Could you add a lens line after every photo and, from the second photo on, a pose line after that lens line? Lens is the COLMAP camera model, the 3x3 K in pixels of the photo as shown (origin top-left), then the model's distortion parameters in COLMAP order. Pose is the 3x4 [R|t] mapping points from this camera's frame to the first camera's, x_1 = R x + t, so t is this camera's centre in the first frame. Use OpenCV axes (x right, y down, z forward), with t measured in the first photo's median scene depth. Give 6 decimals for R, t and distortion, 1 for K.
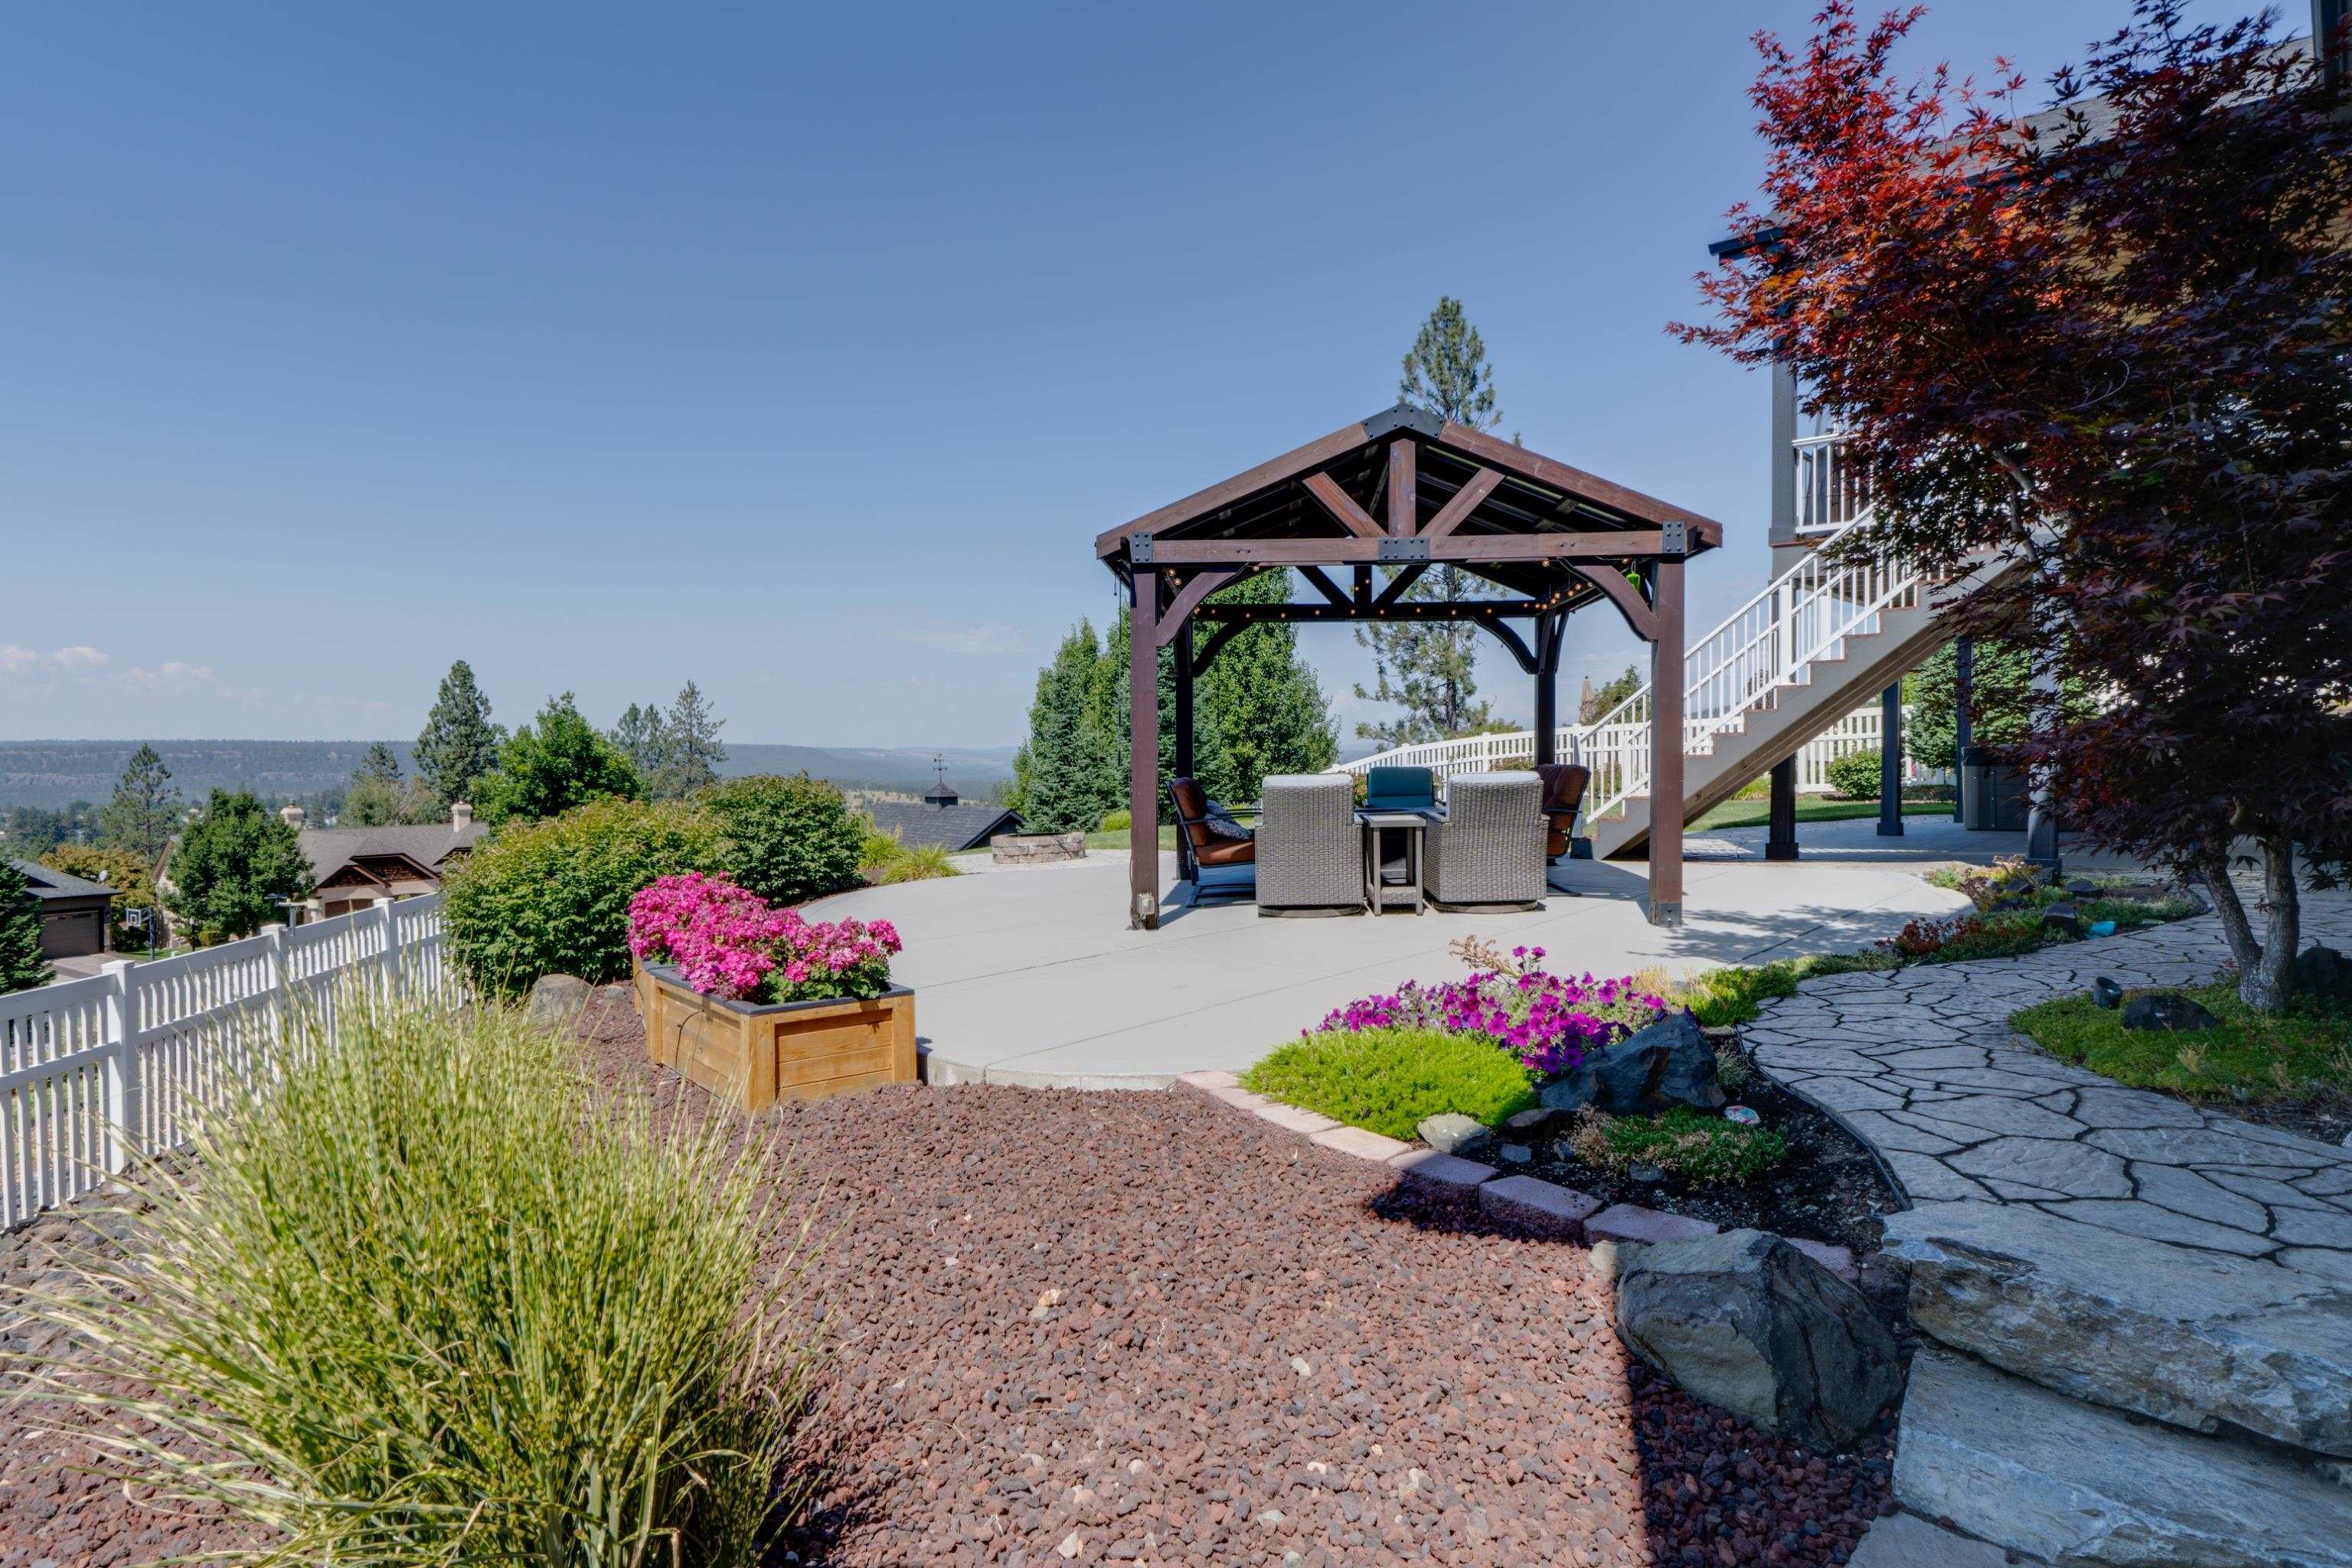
lens RADIAL K [[1353.9, 0, 1180.4], [0, 1353.9, 780.9], [0, 0, 1]] dist [-0.005592, -0.000720]
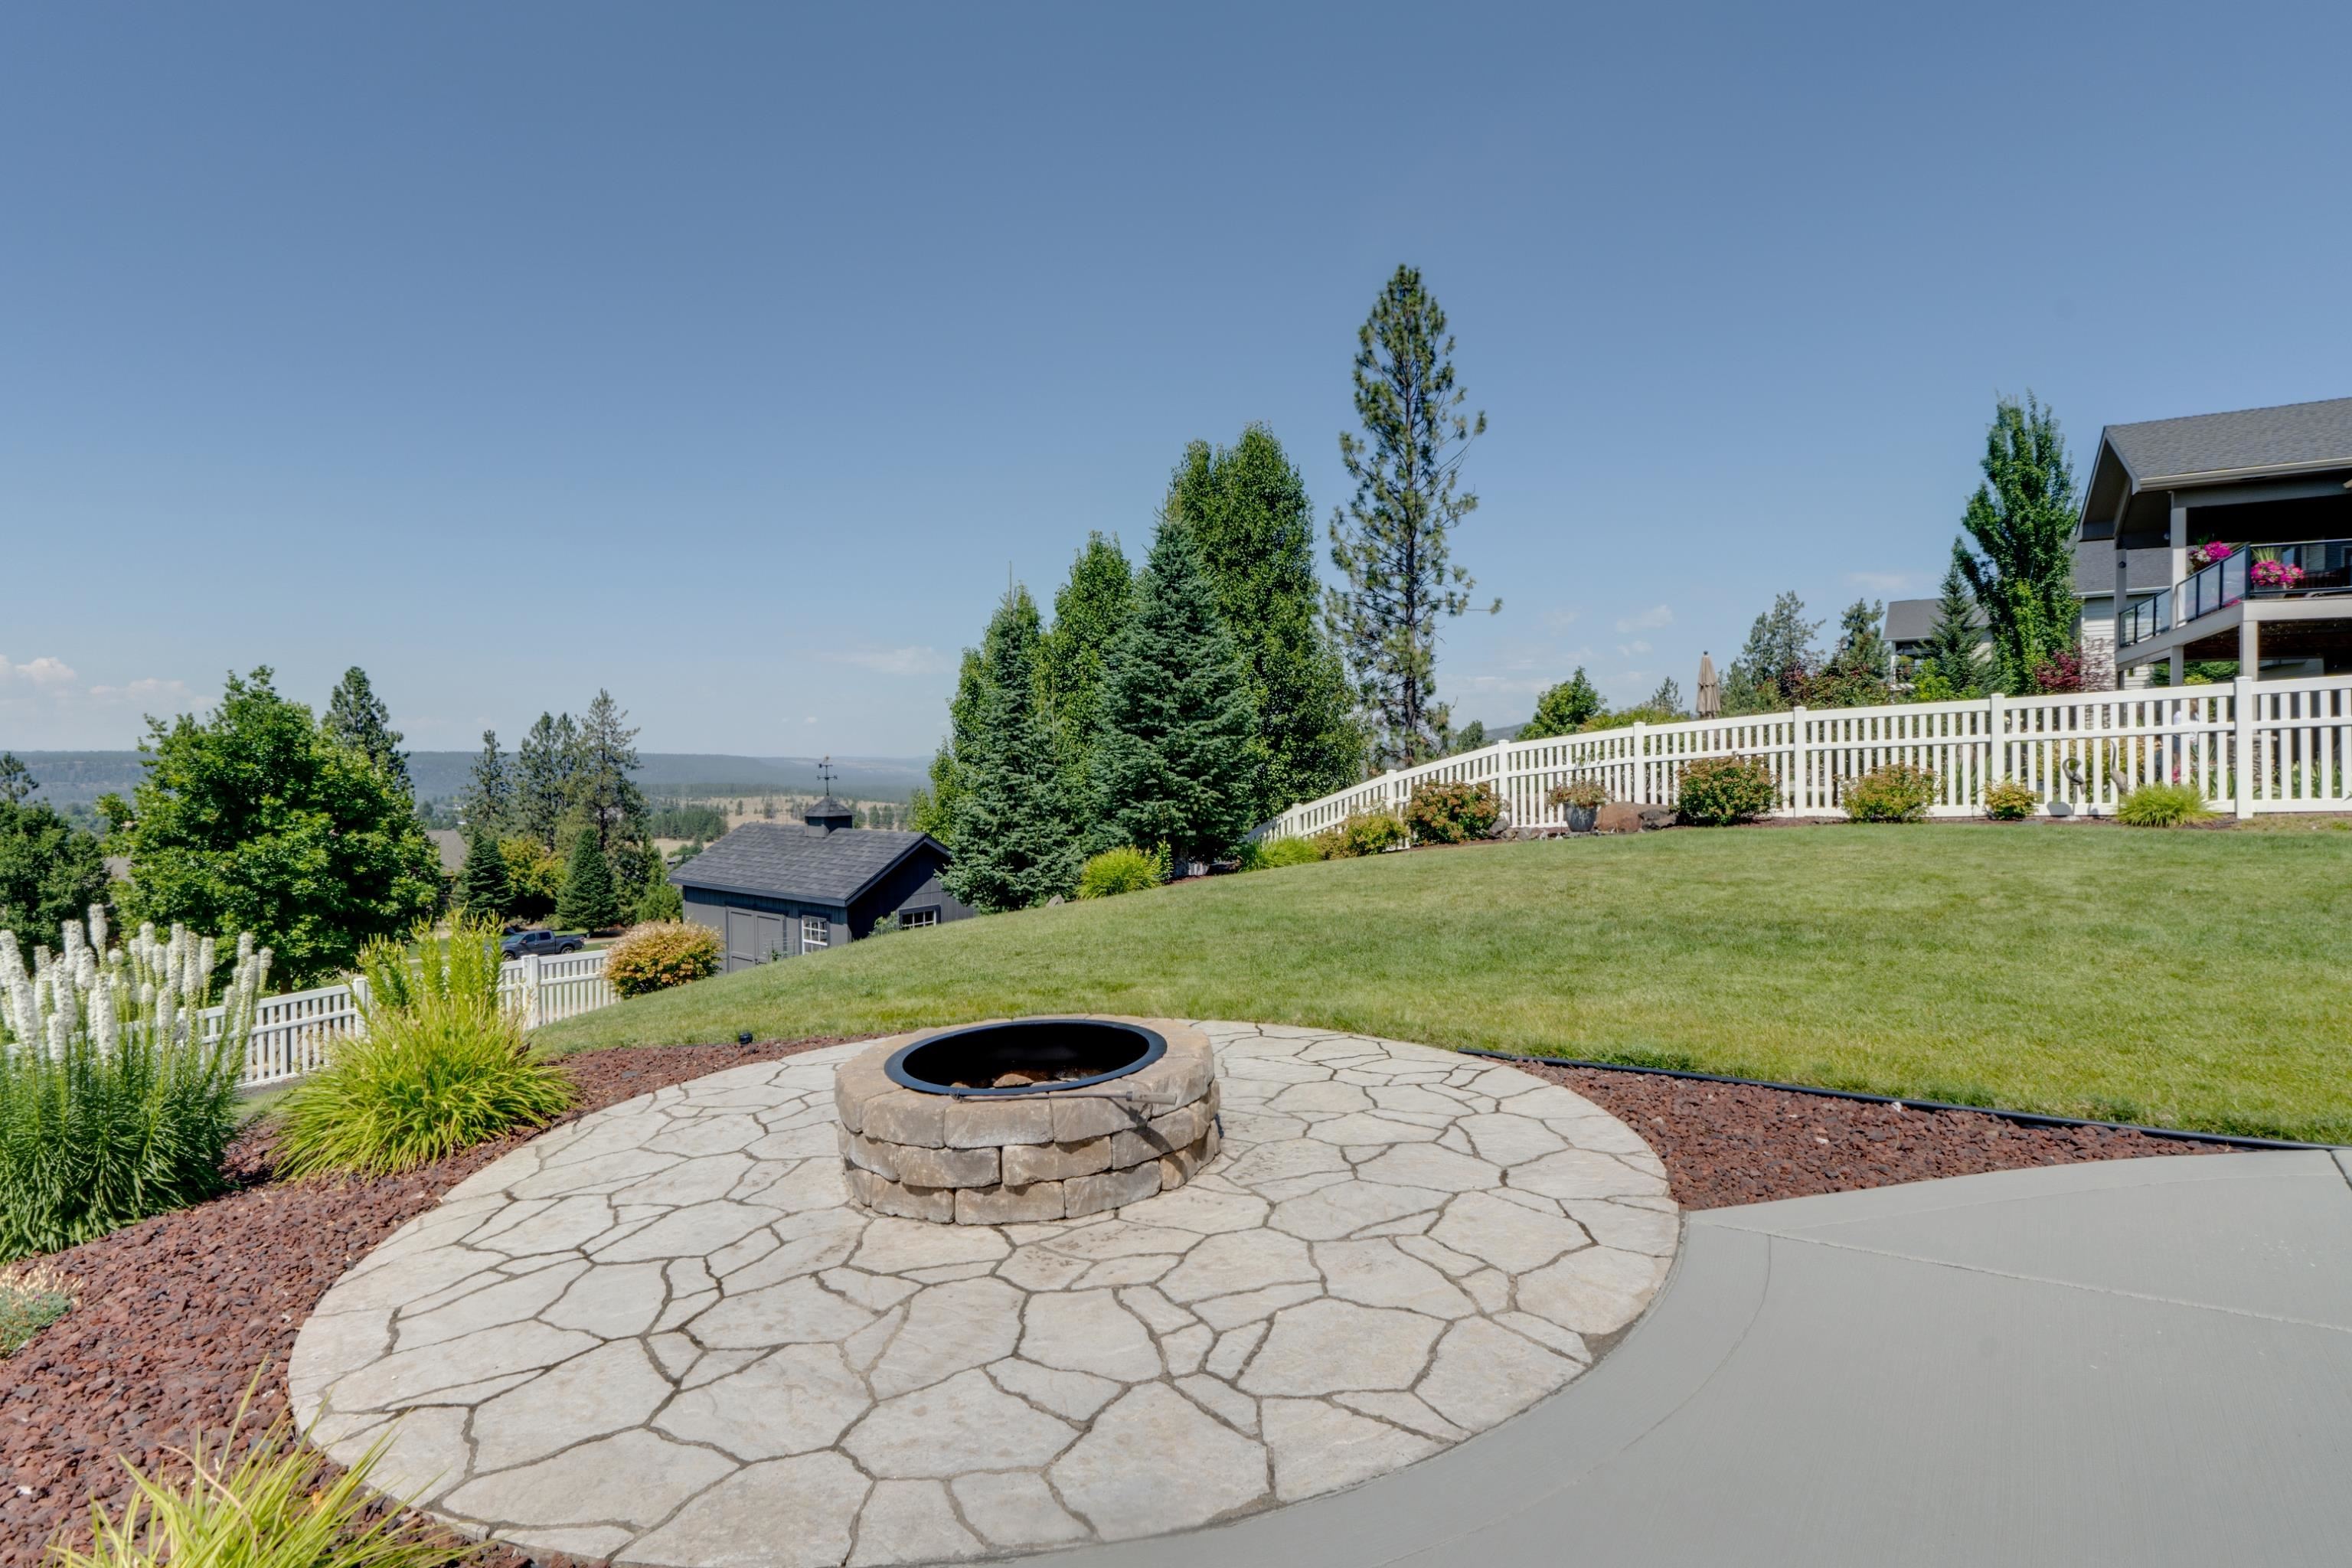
lens RADIAL K [[1165.9, 0, 1180.4], [0, 1165.9, 780.0], [0, 0, 1]] dist [0.001120, -0.000250]
pose [[0.996107, -0.003383, 0.088085, -0.027068], [0.003779, 0.999983, -0.004334, -0.002546], [-0.088069, 0.004650, 0.996104, 0.221218]]
